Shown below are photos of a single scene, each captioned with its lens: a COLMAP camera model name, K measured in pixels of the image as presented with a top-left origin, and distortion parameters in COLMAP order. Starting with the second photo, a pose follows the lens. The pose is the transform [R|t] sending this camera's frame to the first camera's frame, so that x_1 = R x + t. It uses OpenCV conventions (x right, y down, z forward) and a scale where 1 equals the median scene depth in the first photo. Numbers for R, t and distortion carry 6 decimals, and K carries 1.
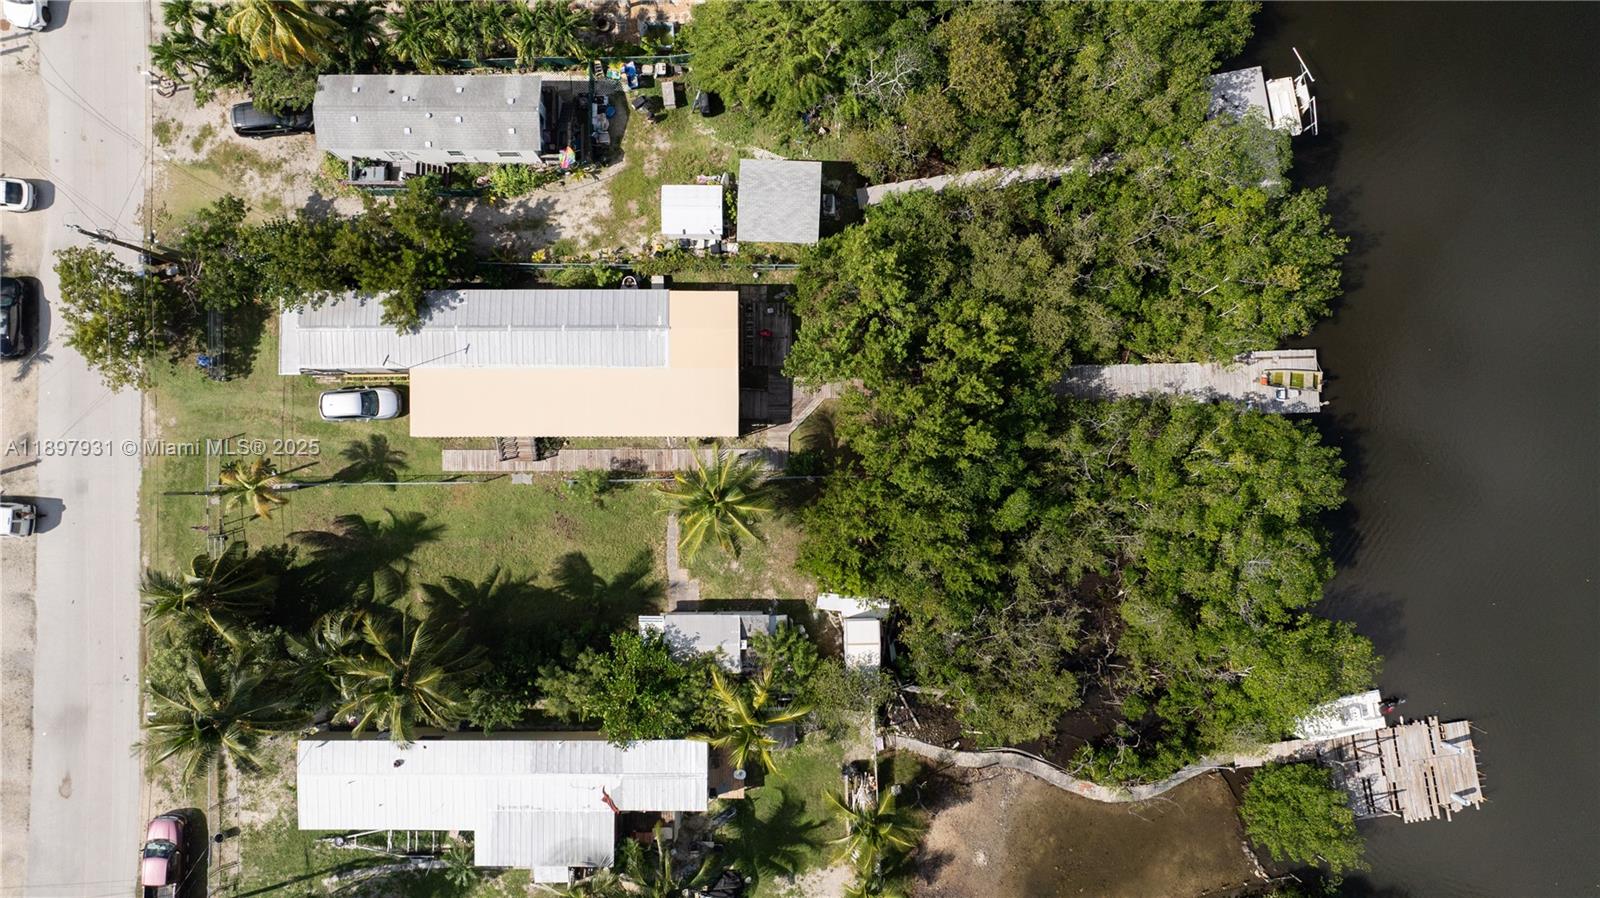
lens RADIAL K [[1144.4, 0, 807.2], [0, 1144.4, 448.0], [0, 0, 1]] dist [0.008599, -0.069074]
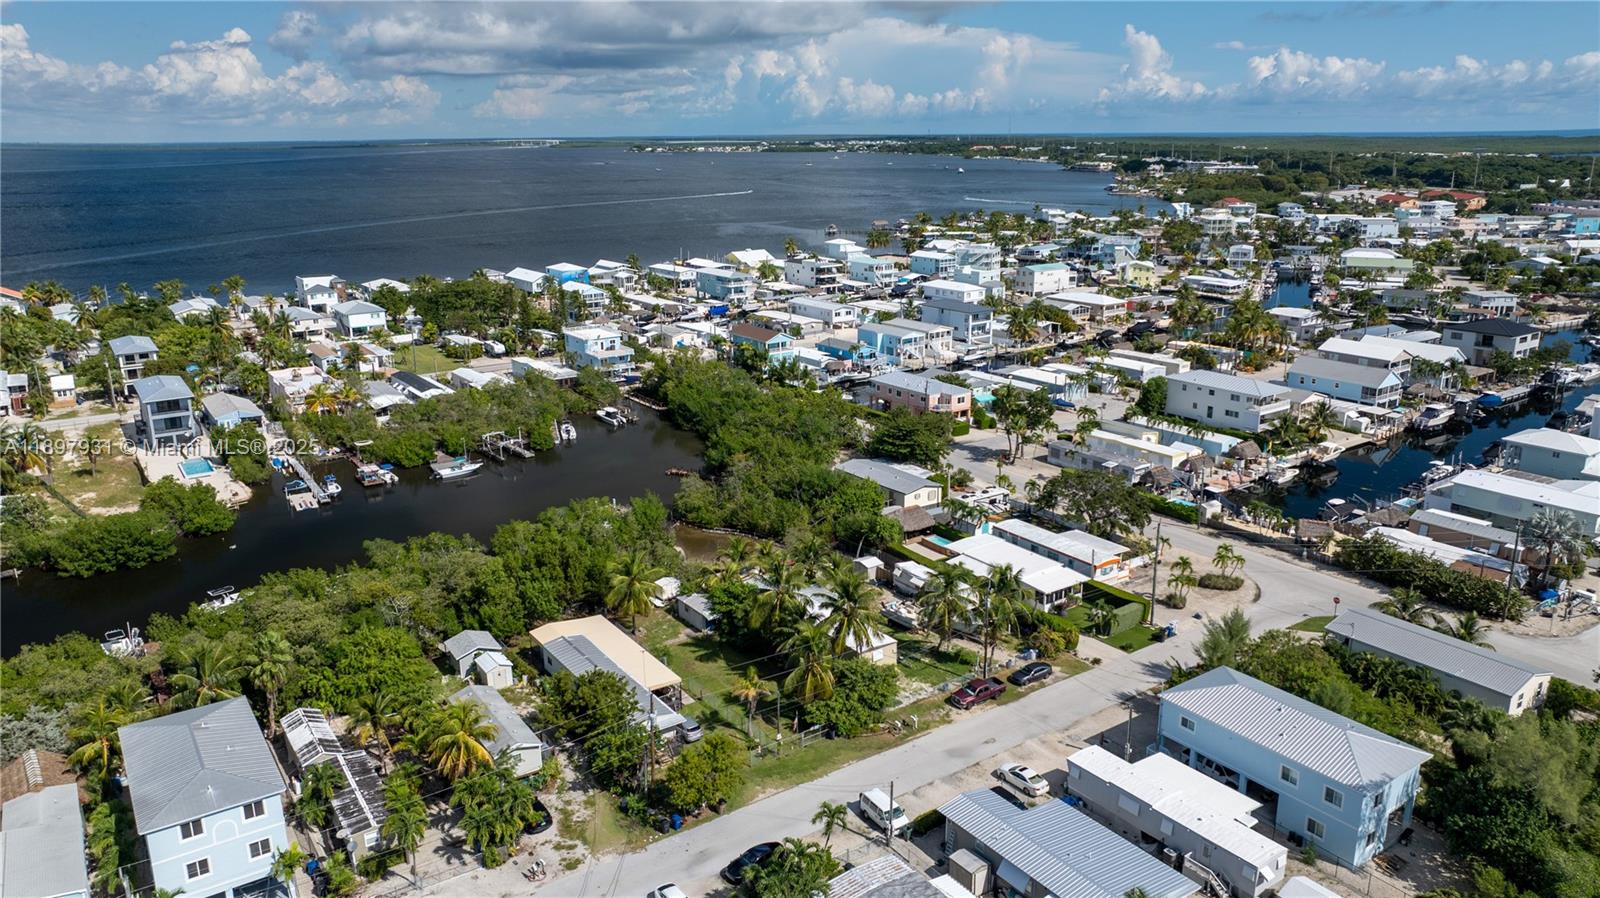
lens RADIAL K [[1127.5, 0, 800.0], [0, 1127.5, 449.0], [0, 0, 1]] dist [-0.008207, -0.004828]
pose [[-0.559478, -0.219065, 0.799371, -1.665907], [0.827066, -0.084392, 0.555734, -0.750135], [-0.054282, 0.972054, 0.228396, 0.261522]]
